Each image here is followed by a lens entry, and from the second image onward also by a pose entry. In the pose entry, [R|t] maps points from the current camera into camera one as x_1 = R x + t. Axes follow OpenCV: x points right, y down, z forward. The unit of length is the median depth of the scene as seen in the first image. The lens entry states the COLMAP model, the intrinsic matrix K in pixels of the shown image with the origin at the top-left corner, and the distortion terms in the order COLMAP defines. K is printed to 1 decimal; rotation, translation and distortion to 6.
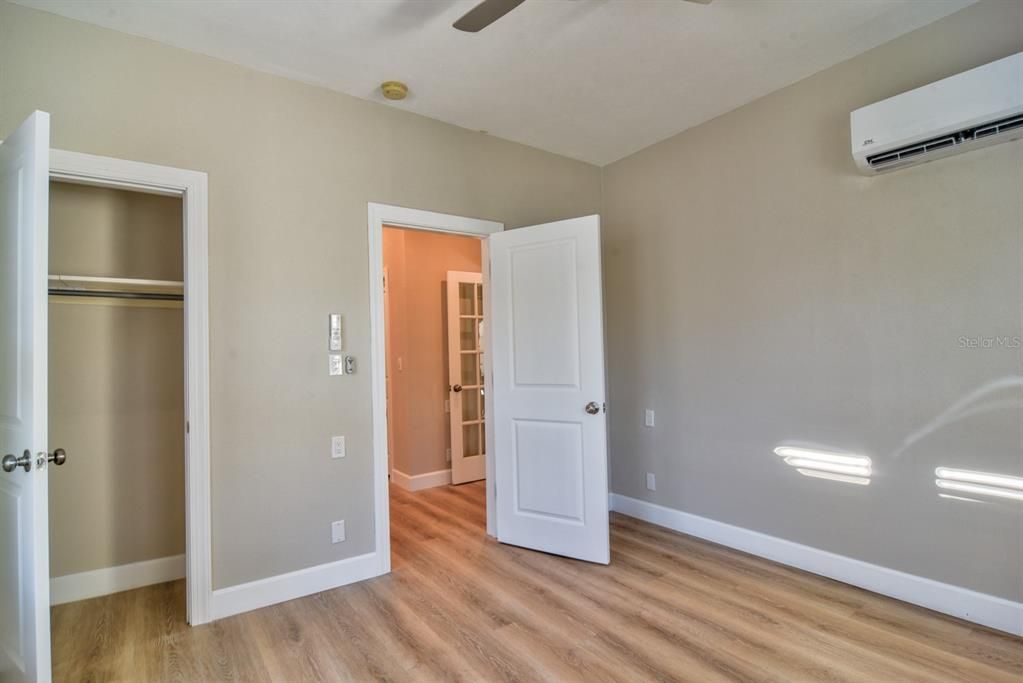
lens RADIAL K [[542.1, 0, 511.5], [0, 542.1, 341.5], [0, 0, 1]] dist [-0.004390, -0.001400]
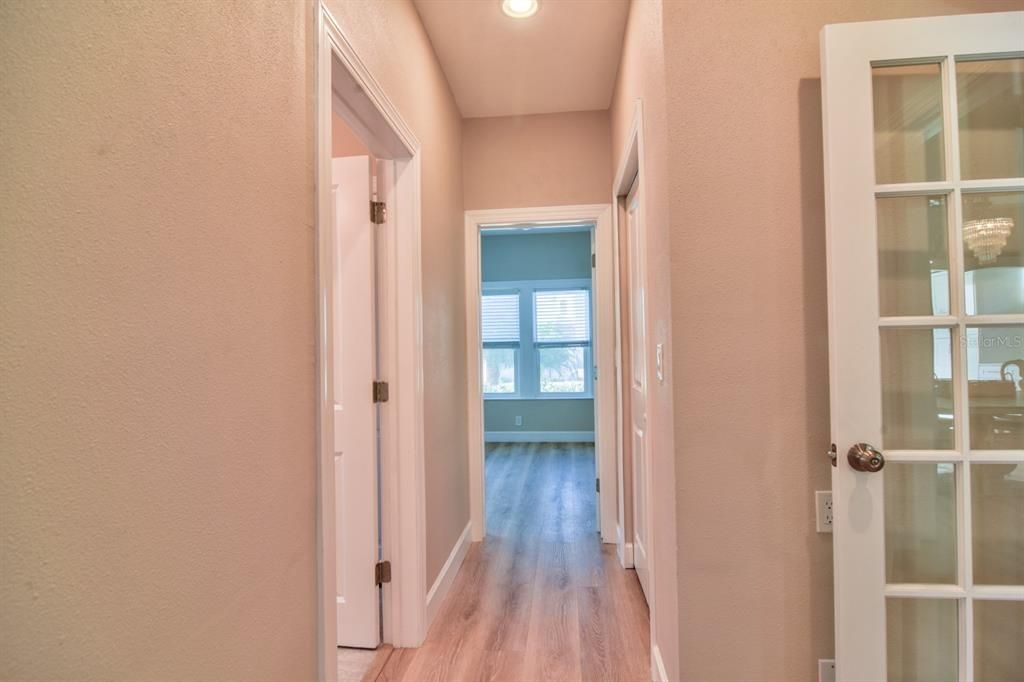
lens RADIAL K [[542.7, 0, 512.0], [0, 542.7, 341.0], [0, 0, 1]] dist [-0.004390, -0.001400]
pose [[0.789231, 0.002655, -0.614091, -0.110852], [0.004531, 0.999938, 0.010146, 0.038656], [0.614080, -0.010790, 0.789170, 1.034044]]
